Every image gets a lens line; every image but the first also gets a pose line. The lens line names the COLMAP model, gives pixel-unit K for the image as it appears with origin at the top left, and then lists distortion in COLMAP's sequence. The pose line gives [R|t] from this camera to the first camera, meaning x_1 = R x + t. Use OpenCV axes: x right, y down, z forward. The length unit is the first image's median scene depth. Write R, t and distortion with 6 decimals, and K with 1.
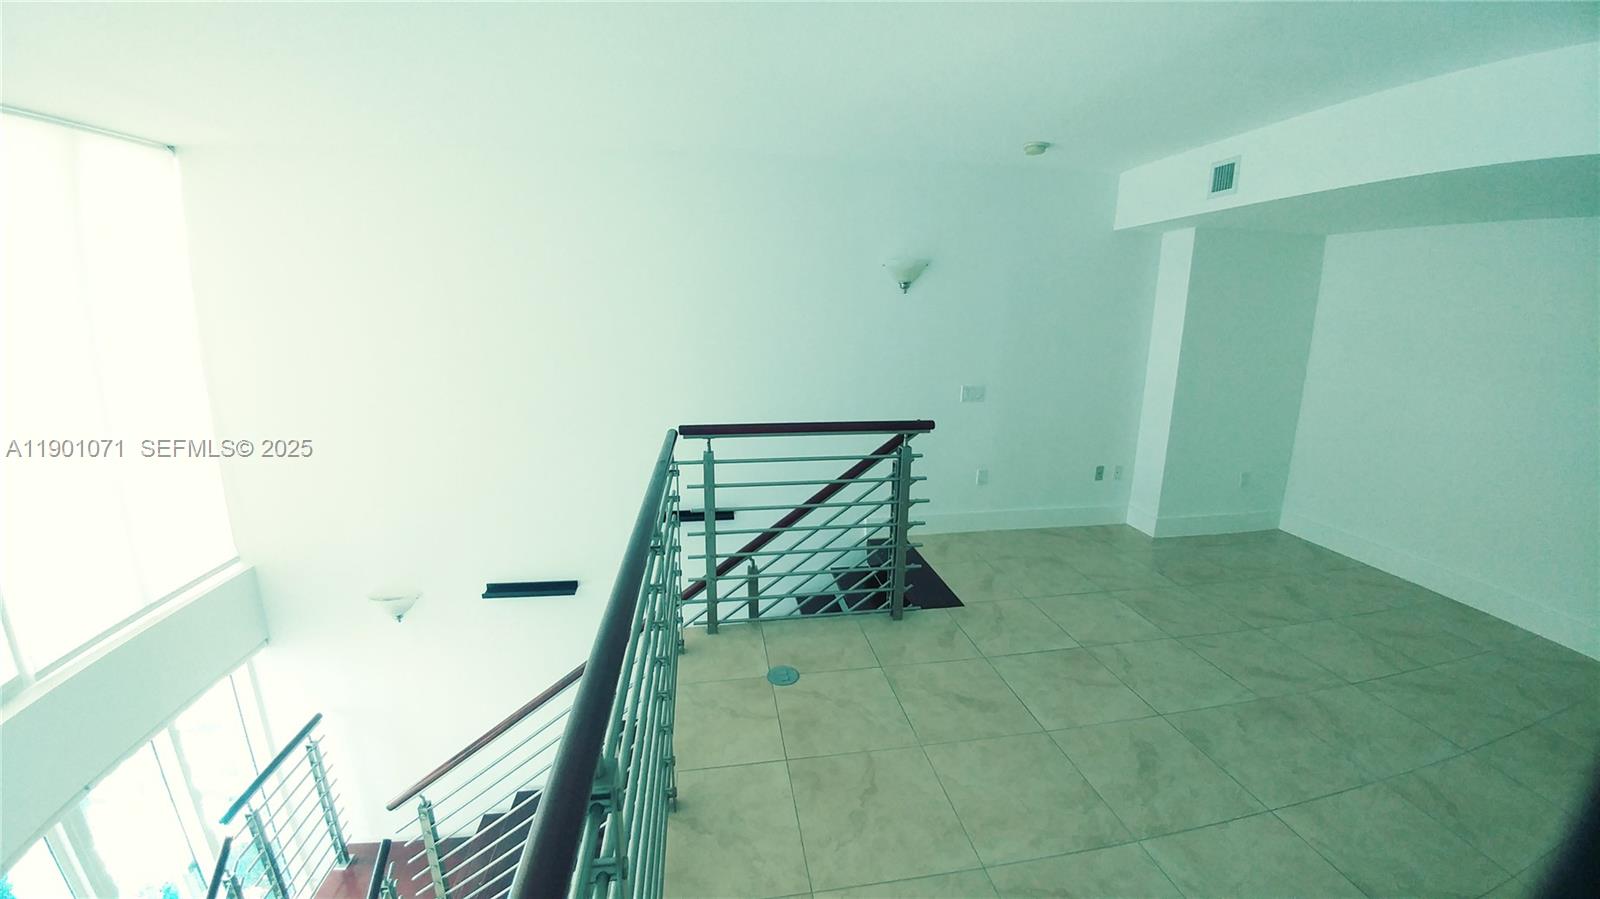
lens RADIAL K [[624.0, 0, 800.9], [0, 624.0, 443.9], [0, 0, 1]] dist [-0.001727, -0.000185]
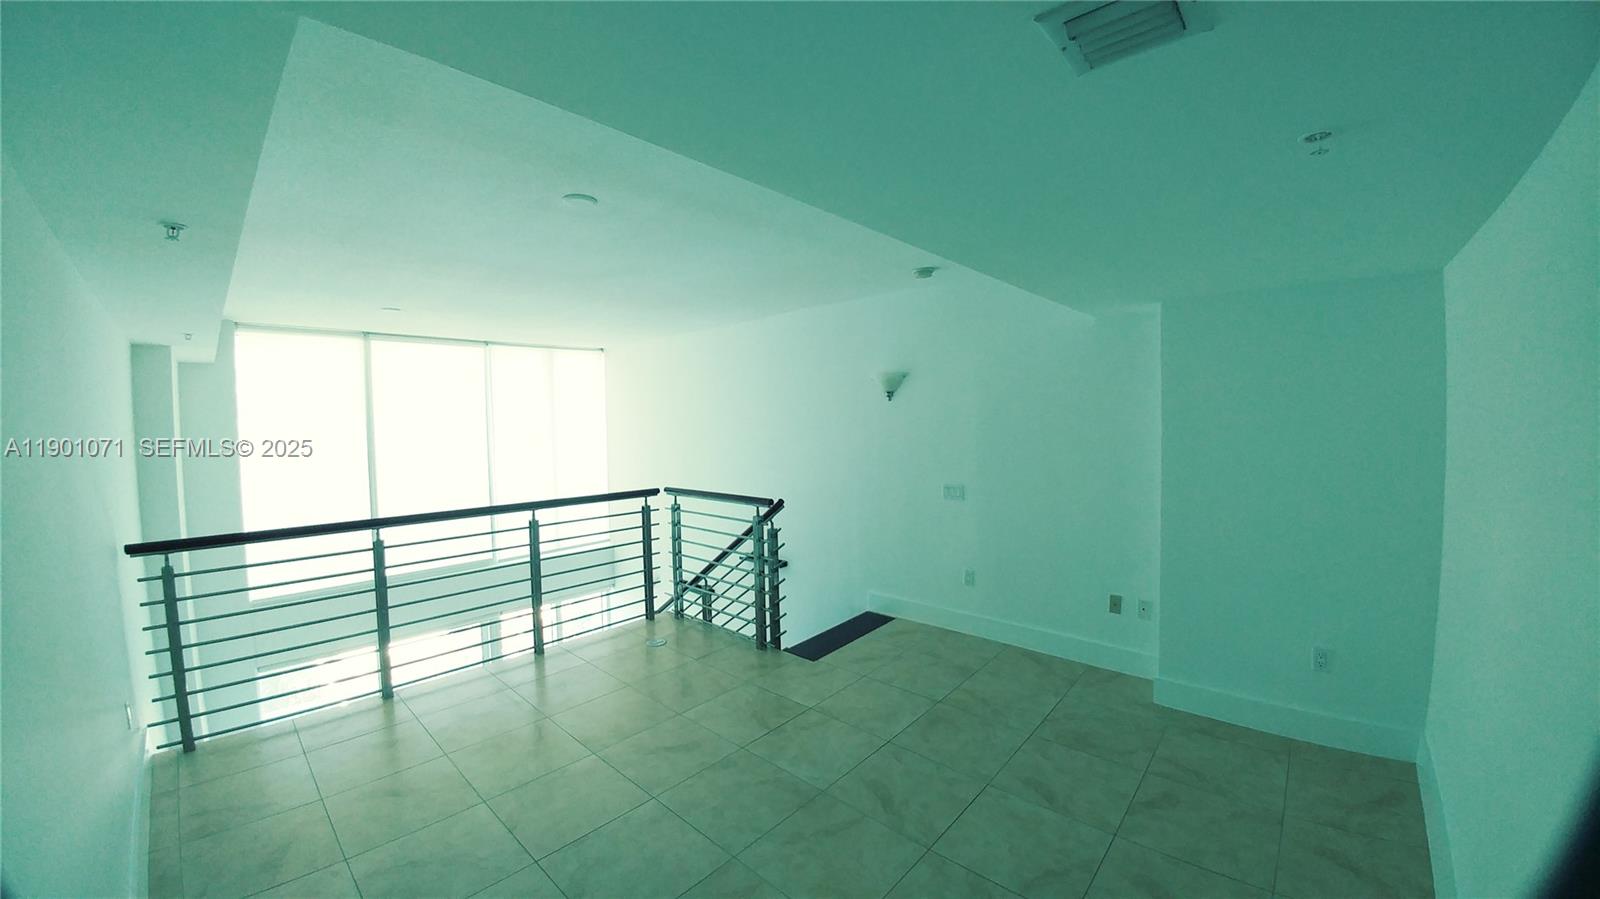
lens RADIAL K [[598.9, 0, 786.7], [0, 598.9, 441.6], [0, 0, 1]] dist [-0.001085, 0.000105]
pose [[0.598224, 0.016960, -0.801150, 0.974169], [-0.140945, 0.986416, -0.084363, -0.042273], [0.788836, 0.163386, 0.592488, 0.187905]]
